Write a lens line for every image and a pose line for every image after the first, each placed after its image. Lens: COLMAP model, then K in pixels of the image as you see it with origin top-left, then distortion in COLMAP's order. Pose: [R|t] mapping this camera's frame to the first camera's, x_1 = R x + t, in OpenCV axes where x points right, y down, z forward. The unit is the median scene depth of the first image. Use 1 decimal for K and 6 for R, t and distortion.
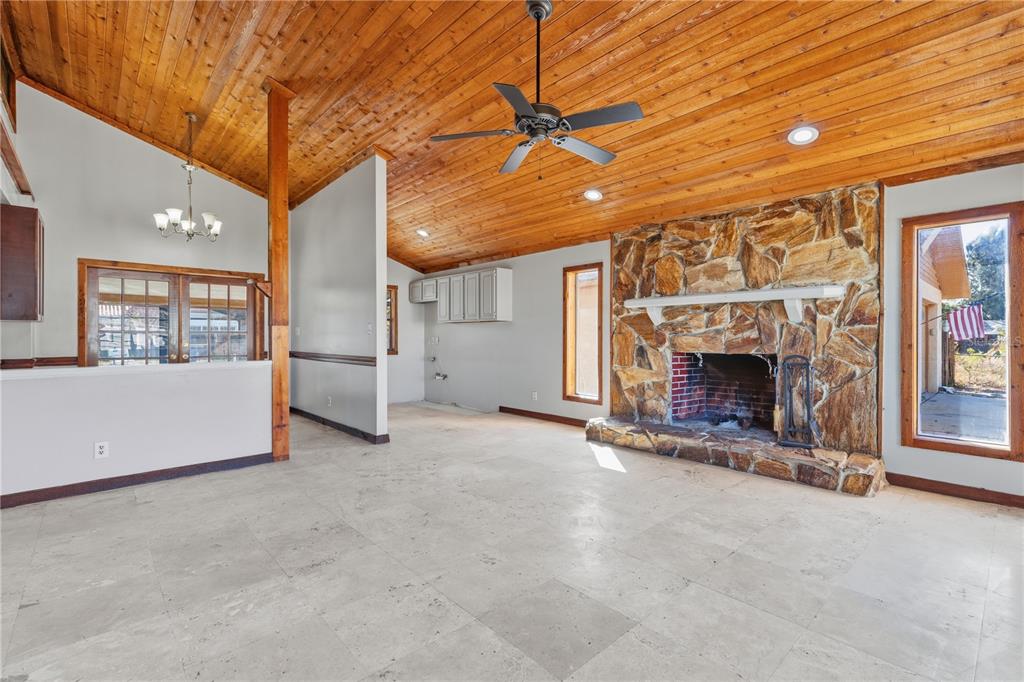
lens RADIAL K [[462.5, 0, 513.2], [0, 462.5, 337.7], [0, 0, 1]] dist [0.003323, 0.000136]
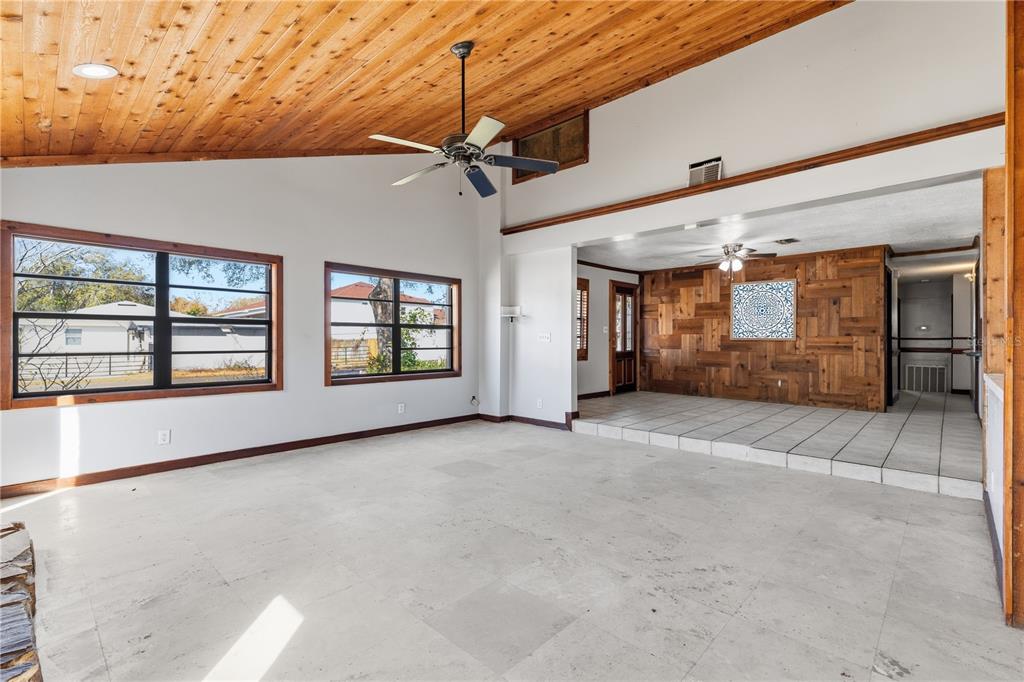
lens RADIAL K [[462.5, 0, 513.2], [0, 462.5, 337.7], [0, 0, 1]] dist [0.003323, 0.000136]
pose [[-0.997268, 0.000053, -0.073866, 0.009269], [0.000297, 0.999995, -0.003293, -0.005260], [0.073866, -0.003306, -0.997263, 1.248908]]
